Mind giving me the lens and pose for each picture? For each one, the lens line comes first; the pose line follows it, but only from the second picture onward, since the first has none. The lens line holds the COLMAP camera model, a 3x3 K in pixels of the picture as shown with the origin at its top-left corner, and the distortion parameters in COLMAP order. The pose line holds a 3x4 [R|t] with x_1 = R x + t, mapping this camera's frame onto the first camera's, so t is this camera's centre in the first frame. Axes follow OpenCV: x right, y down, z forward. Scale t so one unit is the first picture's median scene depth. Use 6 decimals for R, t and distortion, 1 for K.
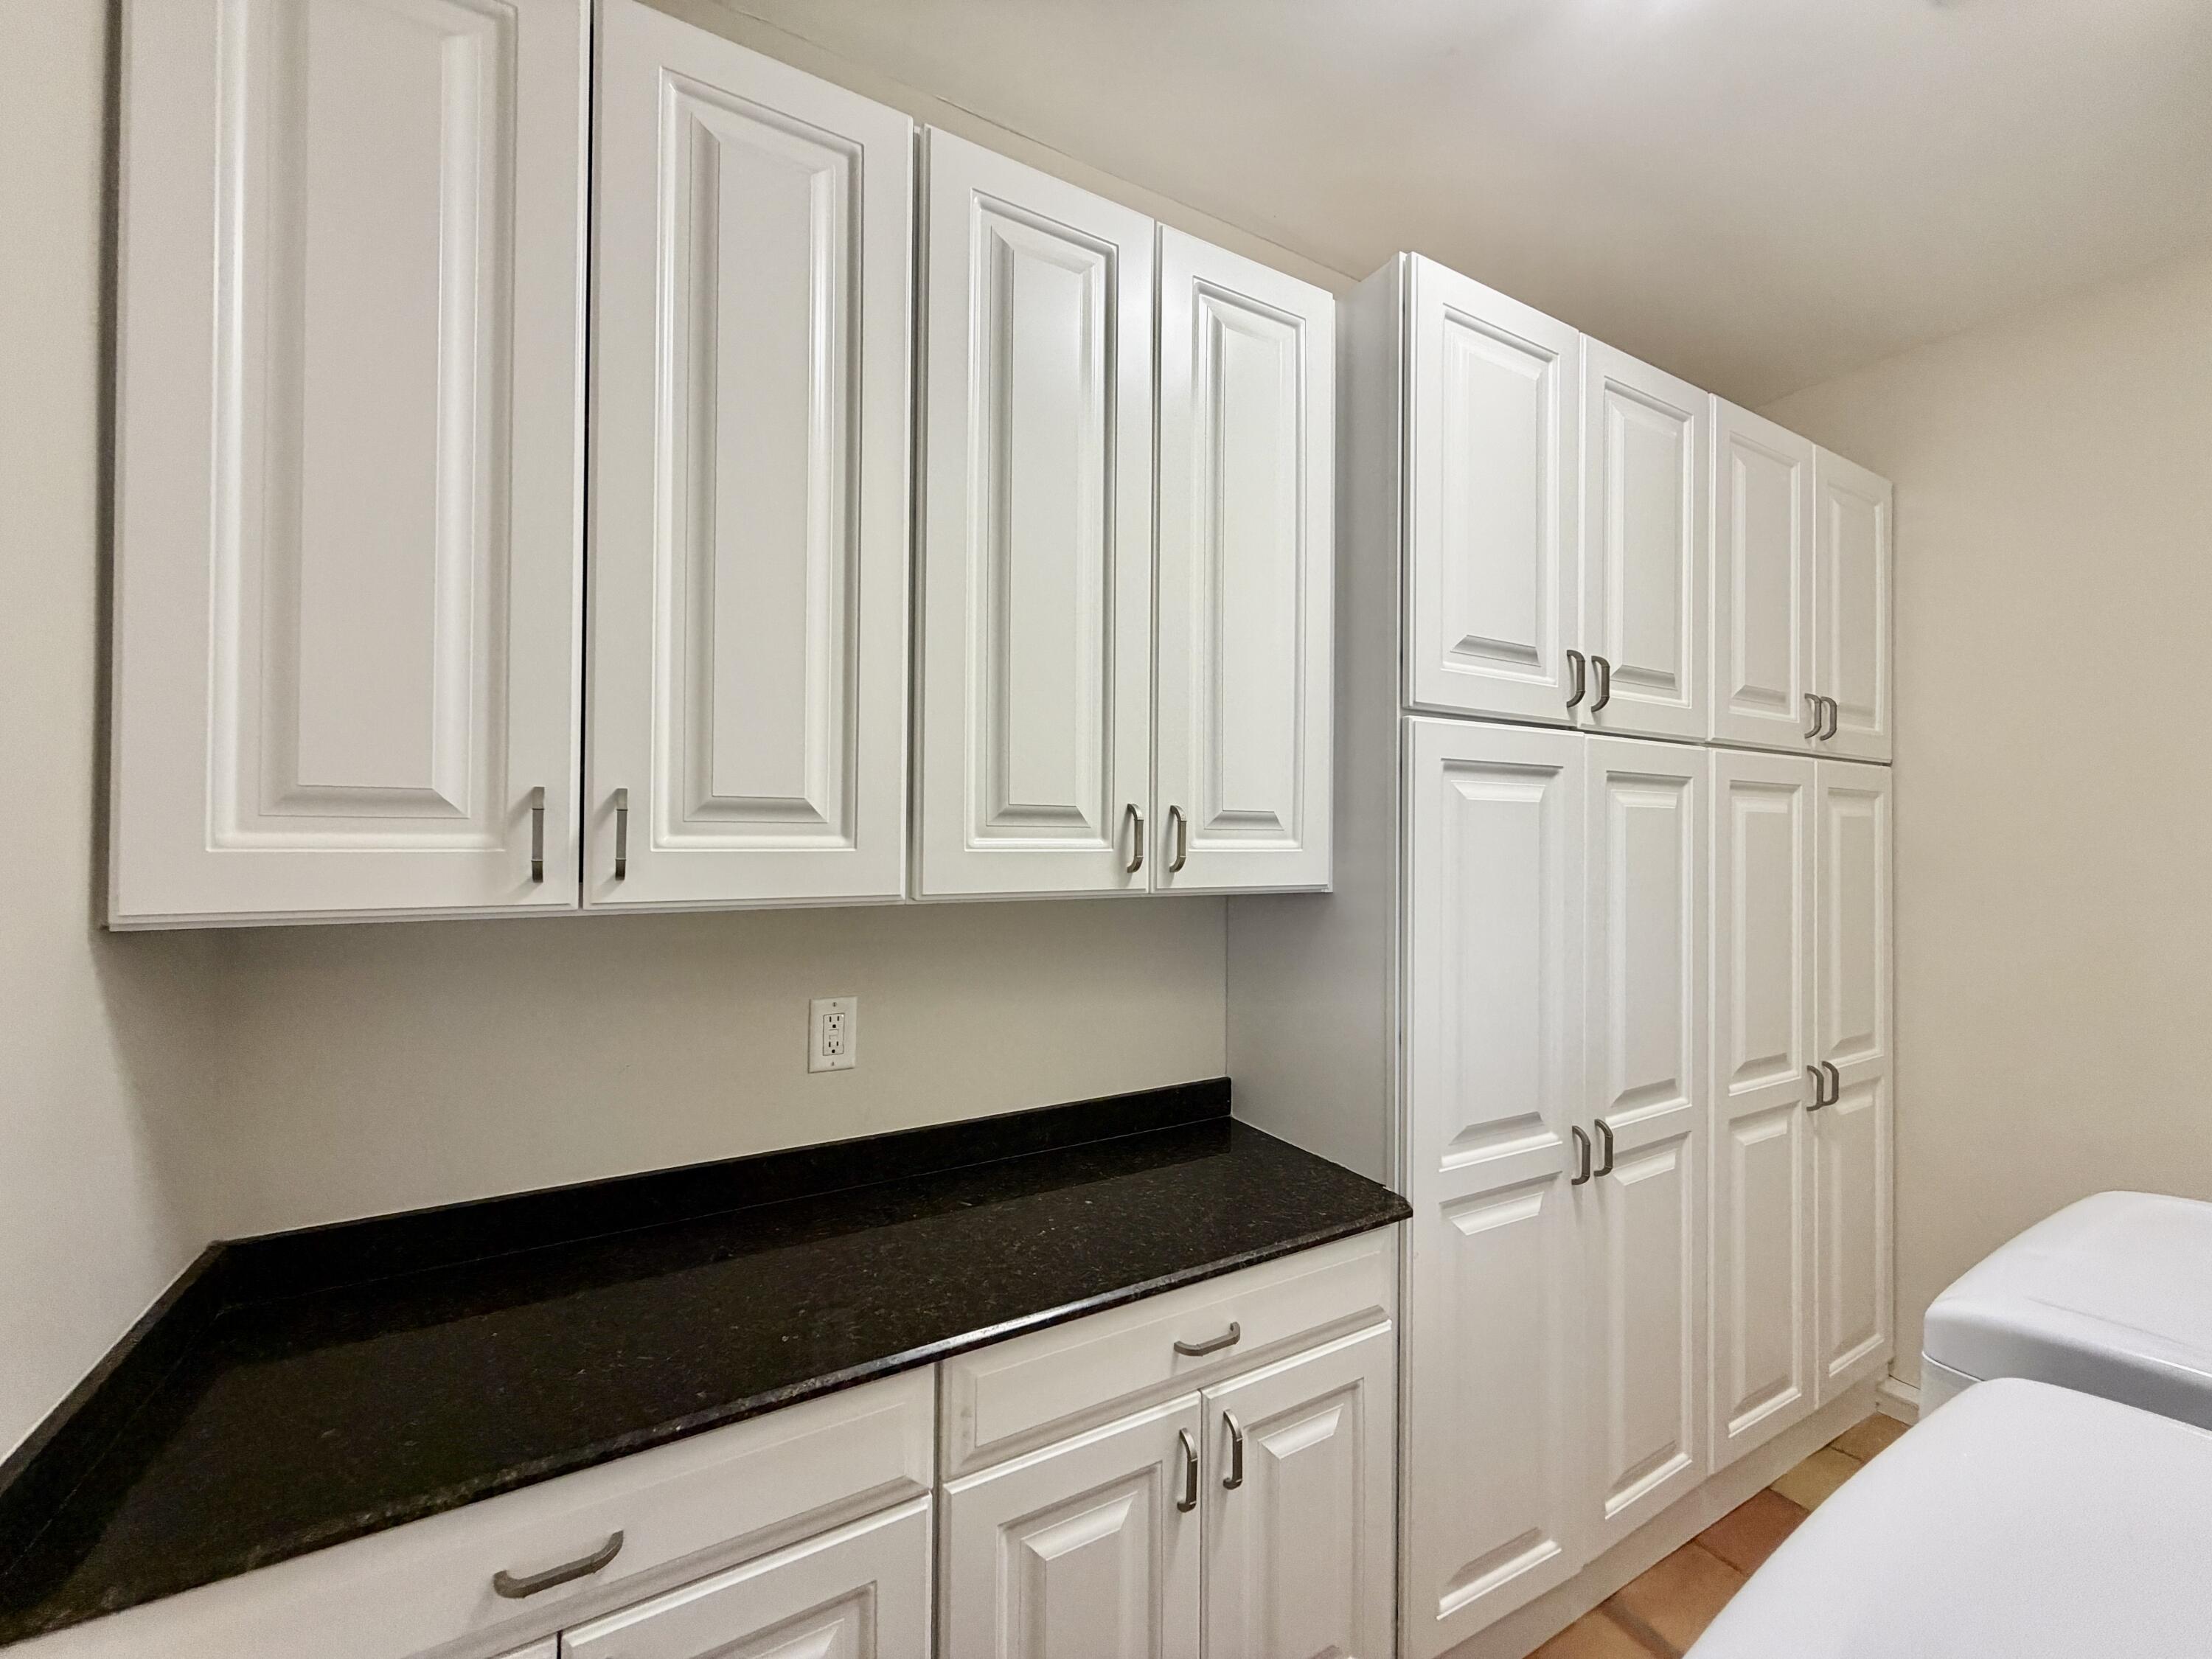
lens RADIAL K [[878.9, 0, 1105.3], [0, 878.9, 830.7], [0, 0, 1]] dist [-0.000619, 0.000299]
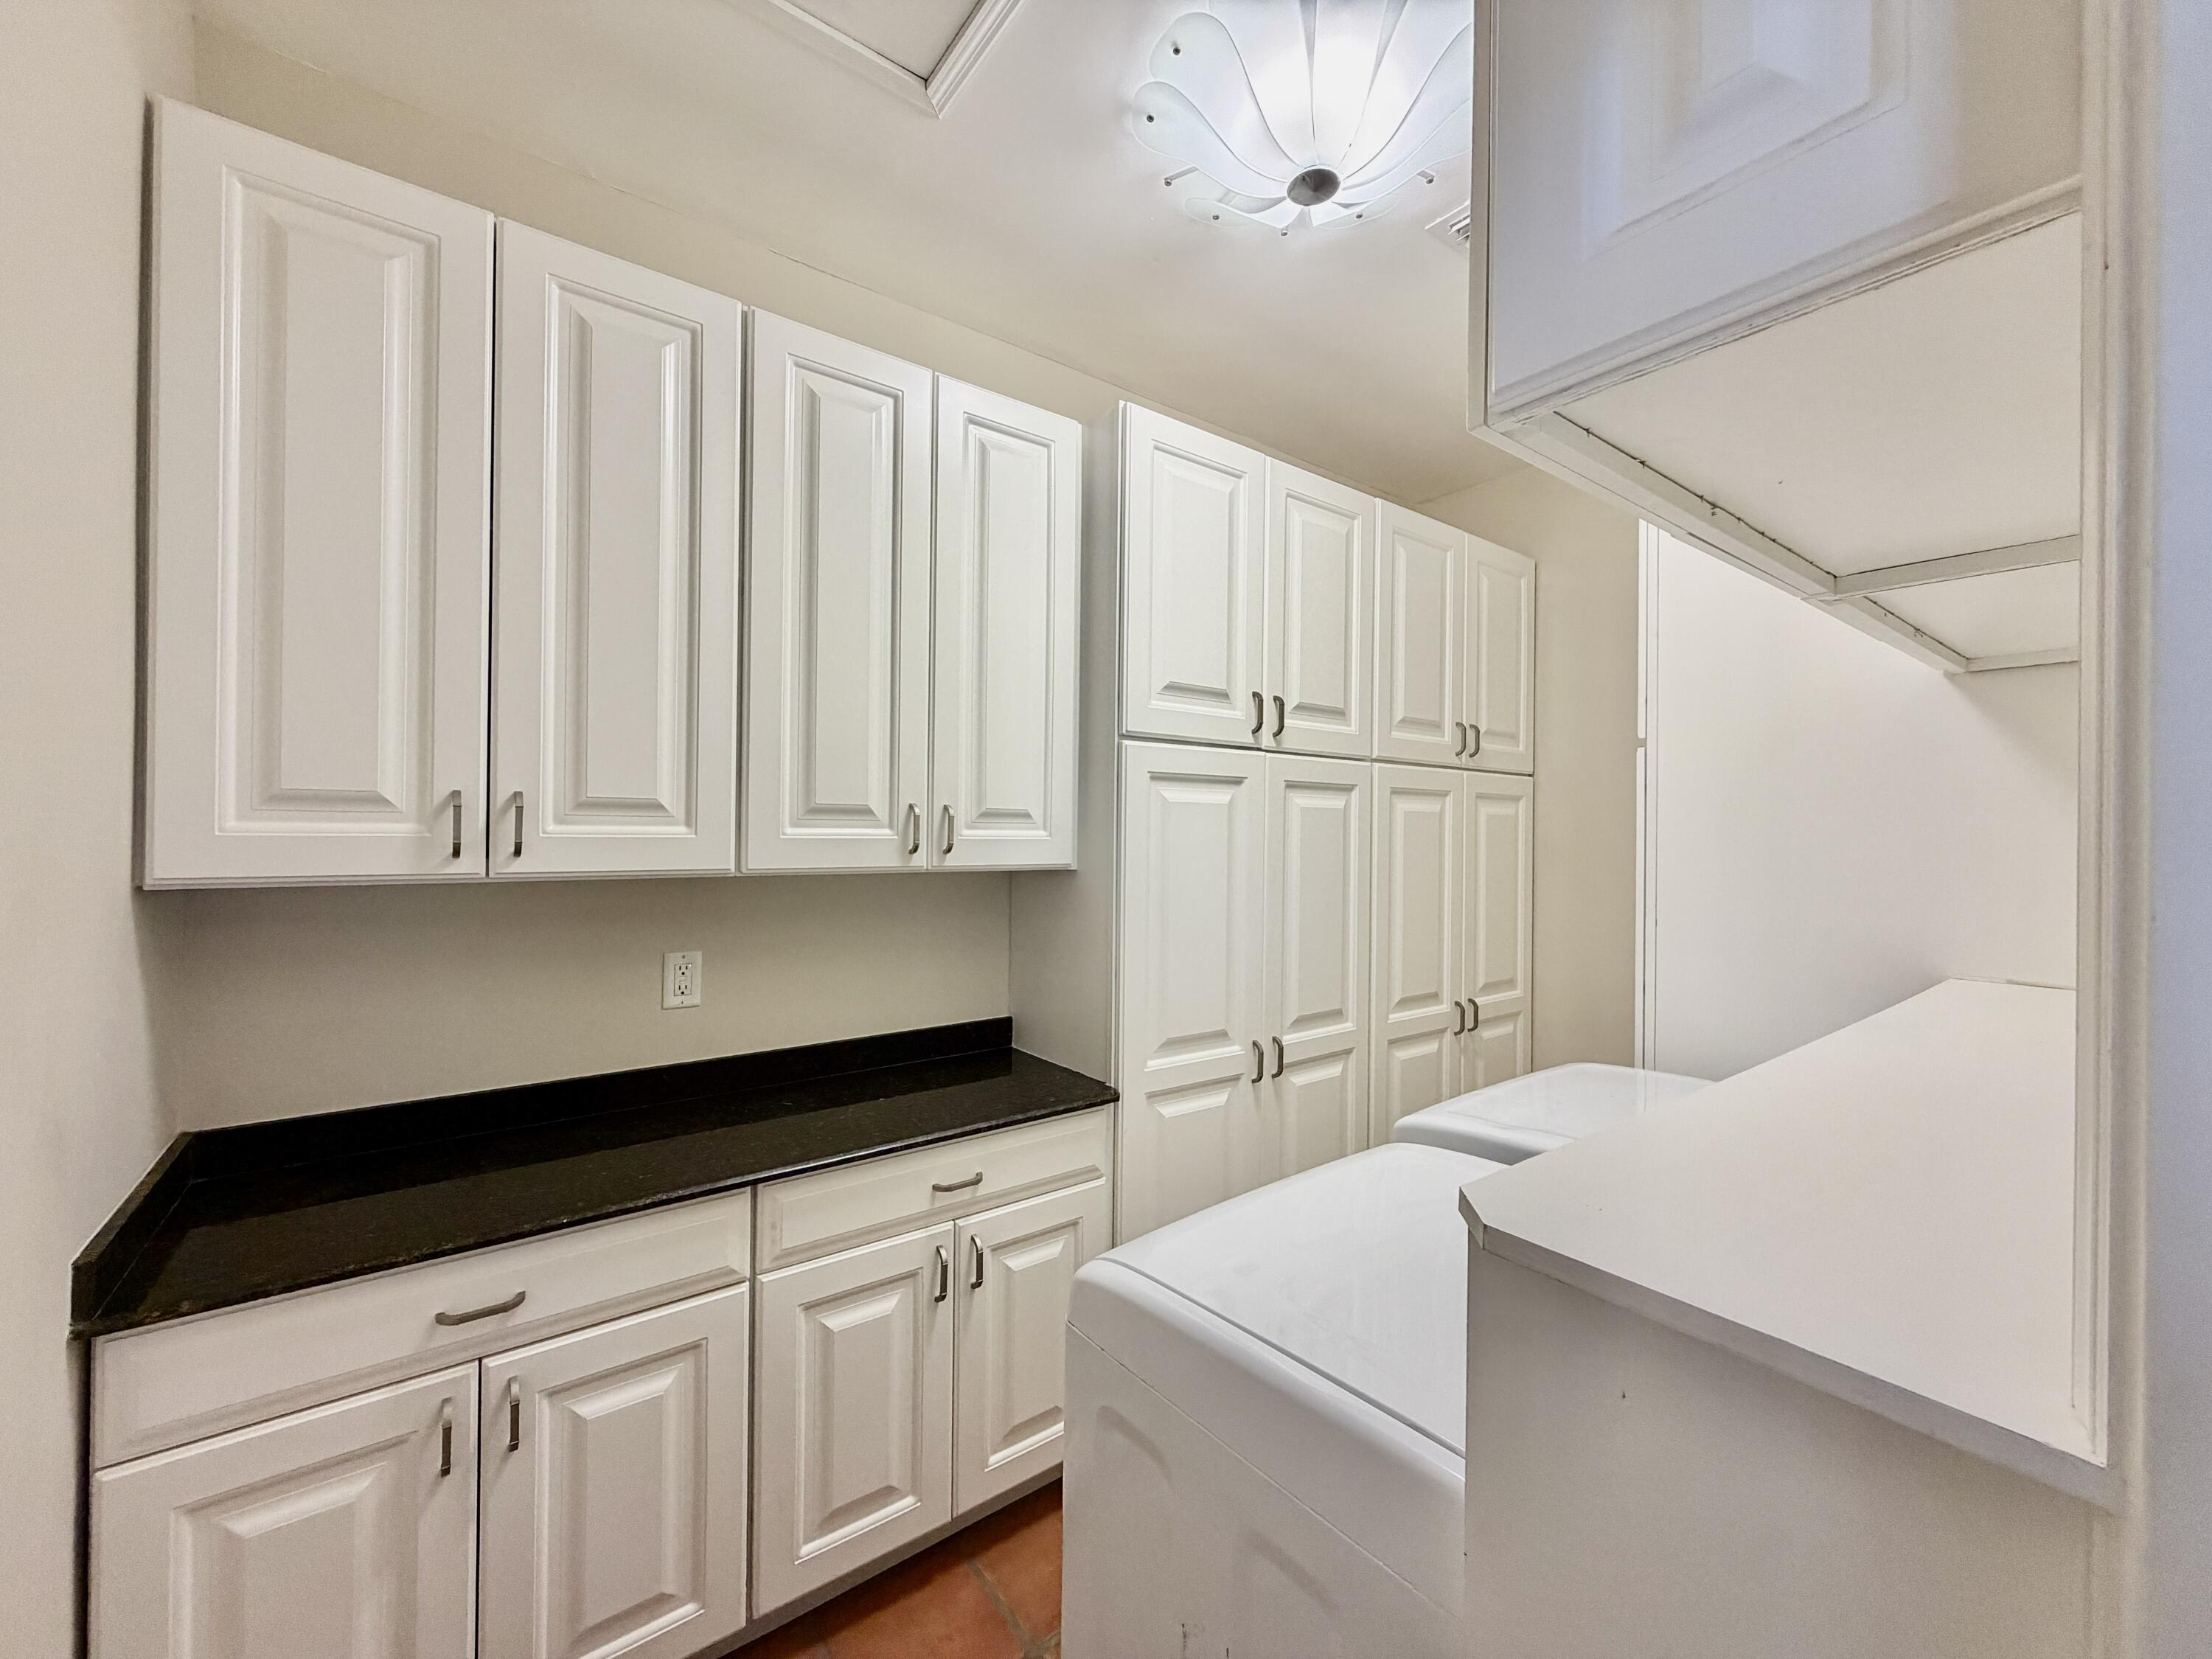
lens RADIAL K [[878.9, 0, 1103.3], [0, 878.9, 830.7], [0, 0, 1]] dist [-0.000619, 0.000299]
pose [[0.991806, 0.003016, 0.127720, 0.161123], [-0.004009, 0.999964, 0.007520, 0.000383], [-0.127693, -0.007971, 0.991782, -0.416822]]
